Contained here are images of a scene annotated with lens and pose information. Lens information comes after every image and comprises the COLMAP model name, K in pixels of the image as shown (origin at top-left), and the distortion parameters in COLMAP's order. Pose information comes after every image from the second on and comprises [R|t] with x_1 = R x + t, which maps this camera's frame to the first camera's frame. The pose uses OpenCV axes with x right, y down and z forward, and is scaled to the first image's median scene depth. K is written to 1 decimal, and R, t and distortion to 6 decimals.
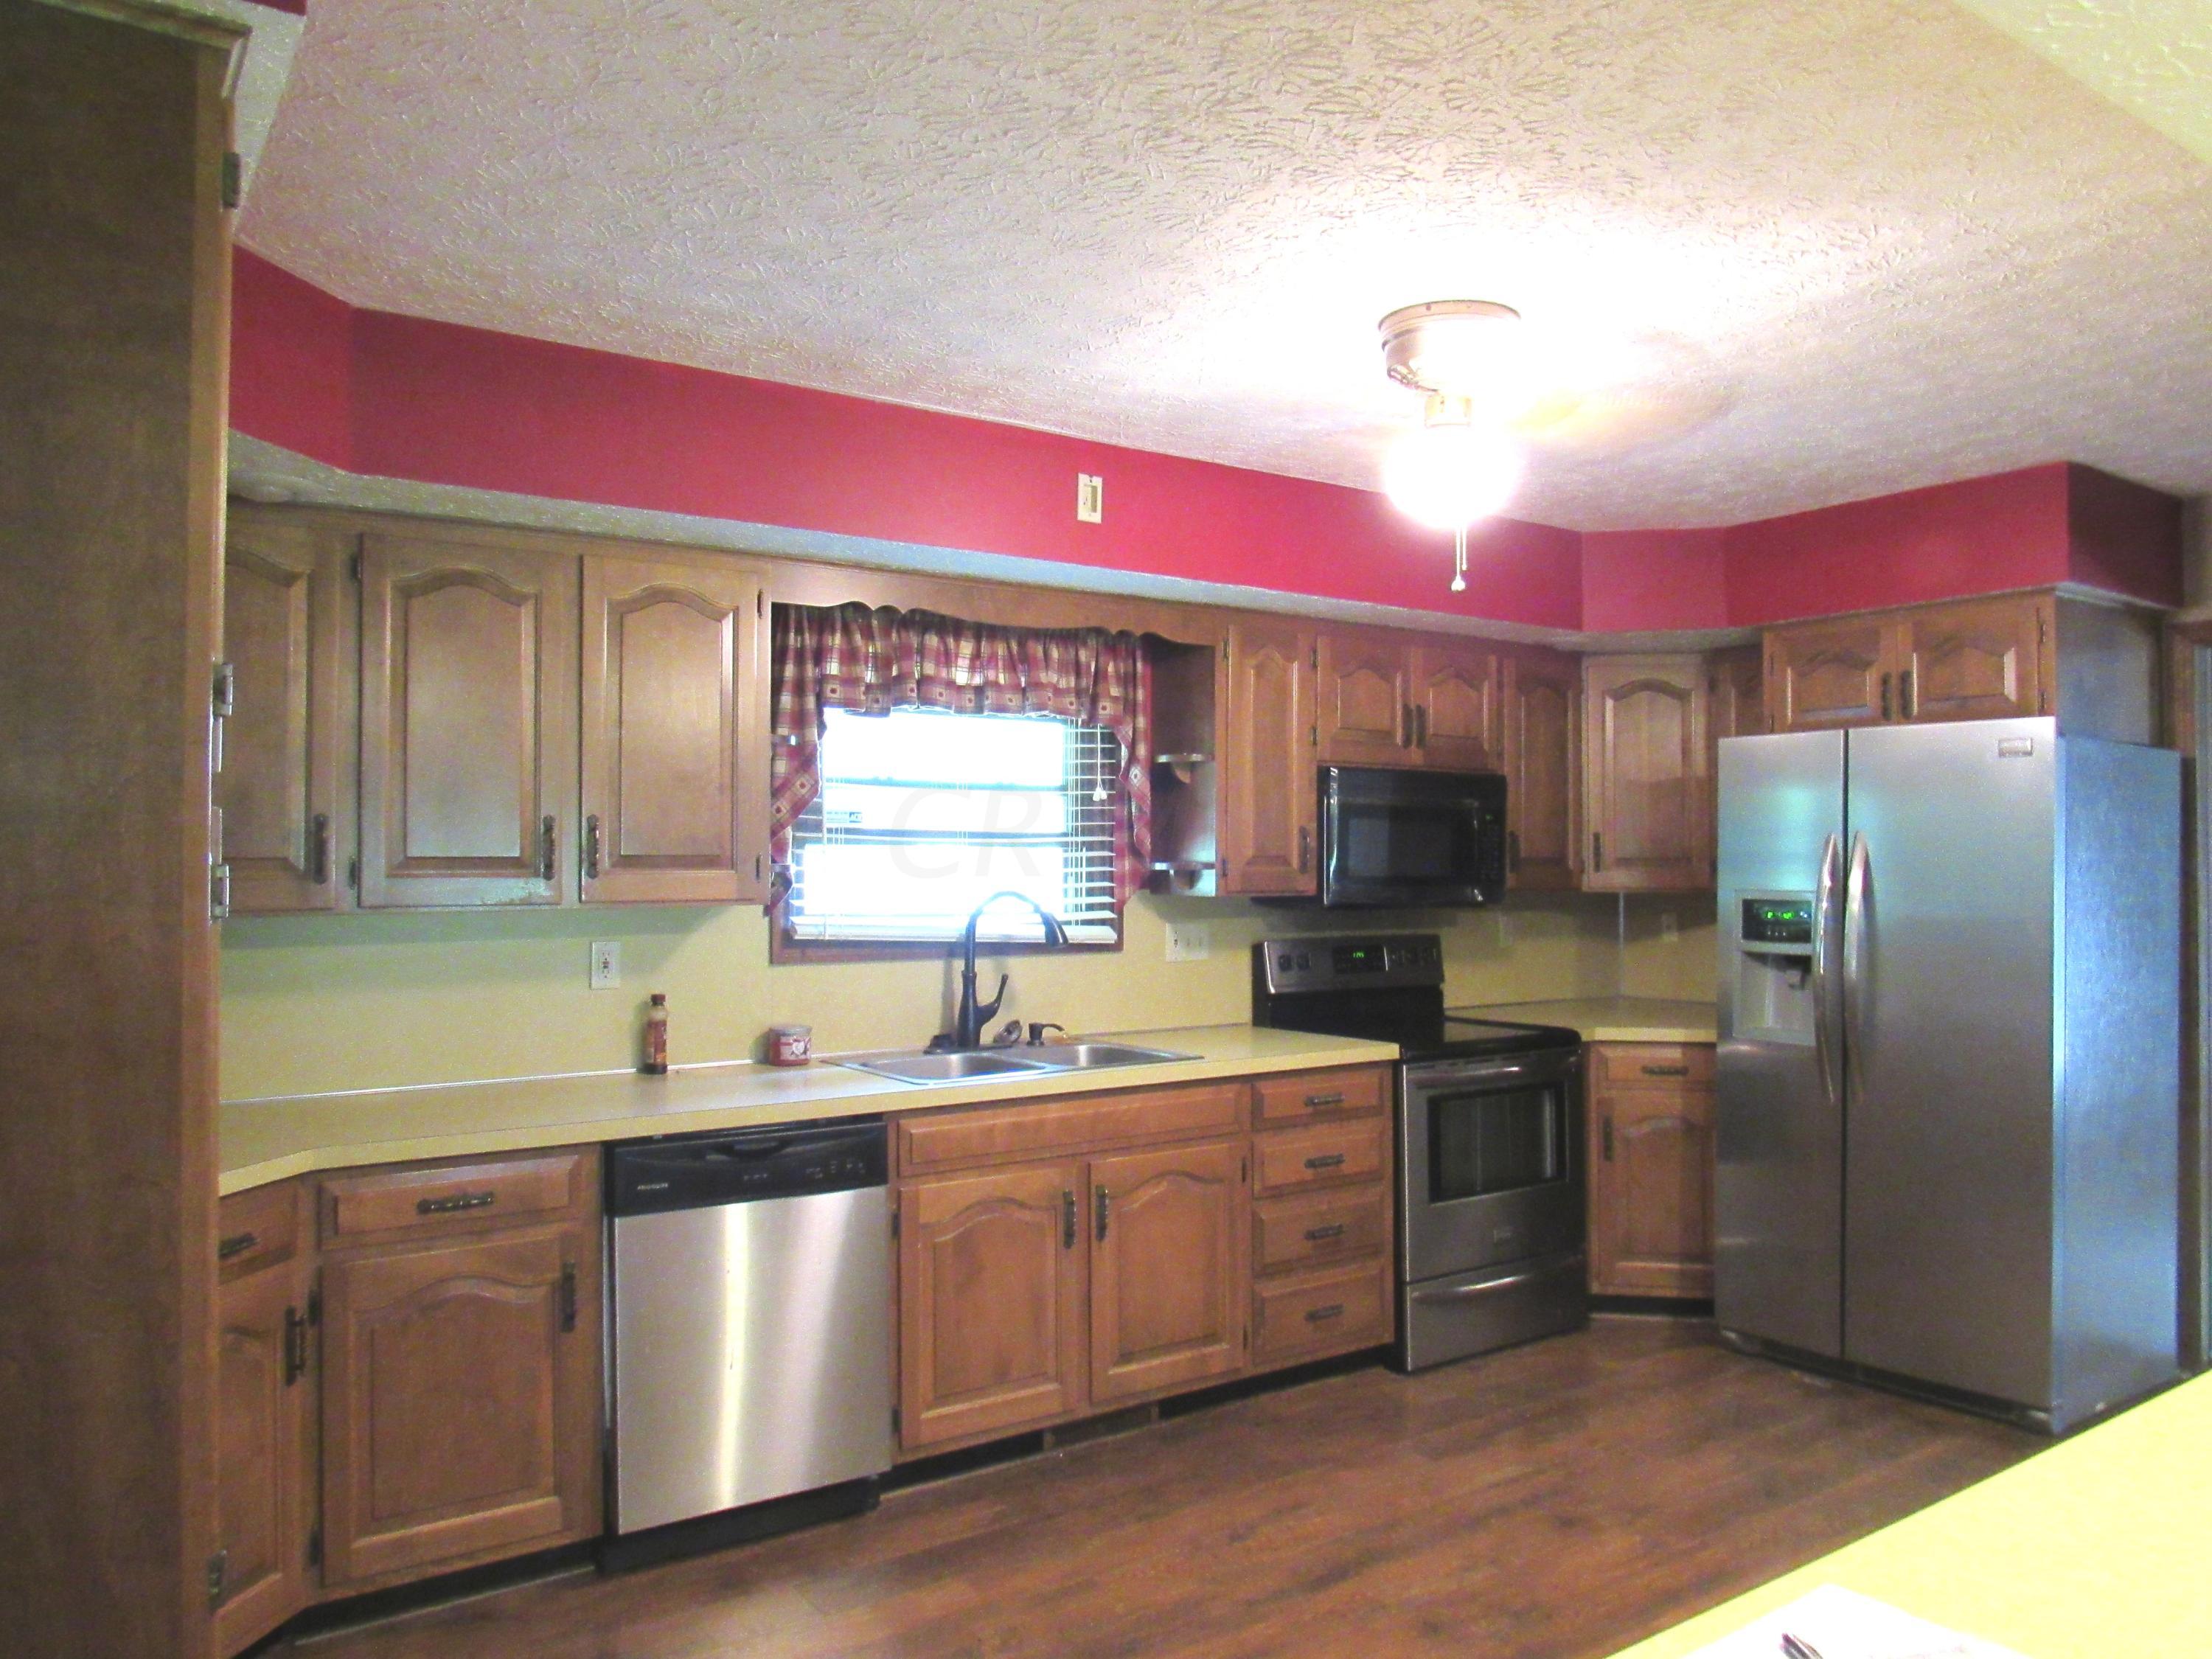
lens RADIAL K [[1571.8, 0, 1097.9], [0, 1571.8, 821.2], [0, 0, 1]] dist [-0.040451, 0.013436]
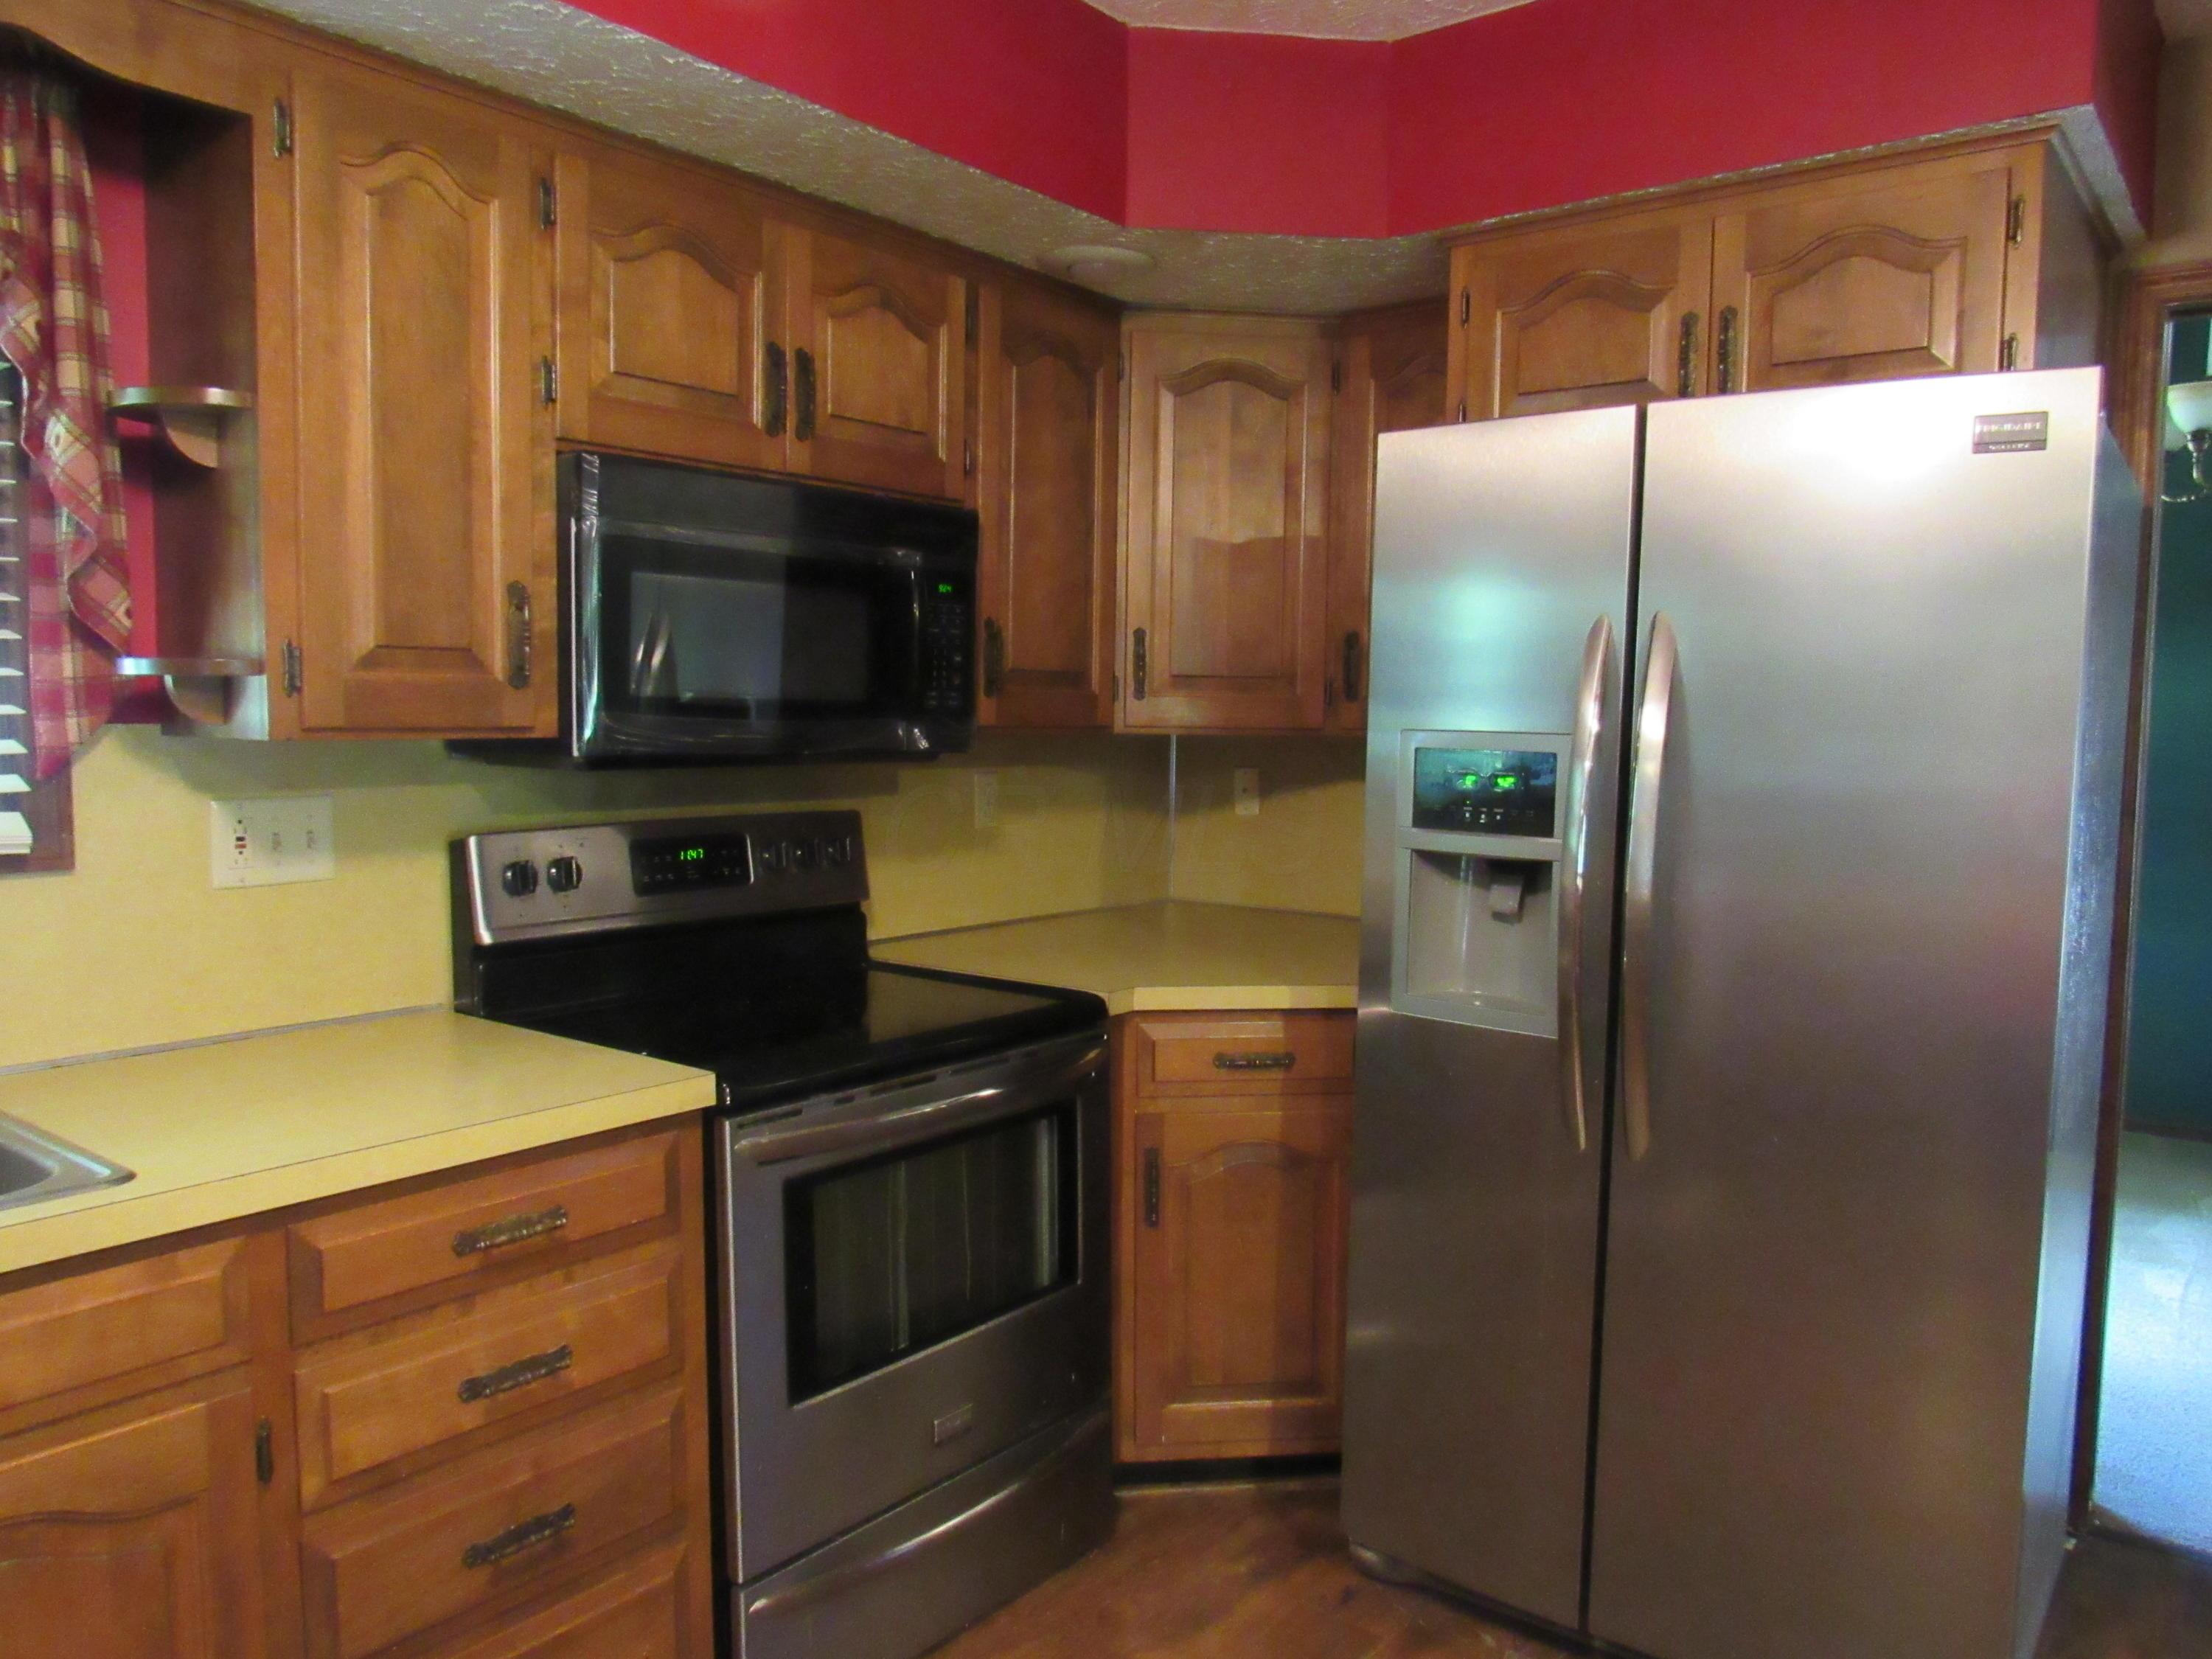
lens RADIAL K [[1571.8, 0, 1115.9], [0, 1571.8, 833.8], [0, 0, 1]] dist [-0.040451, 0.013436]
pose [[0.954223, -0.014421, 0.298748, 0.154834], [-0.018323, 0.994142, 0.106514, 0.023078], [-0.298534, -0.107112, 0.948369, 0.506665]]
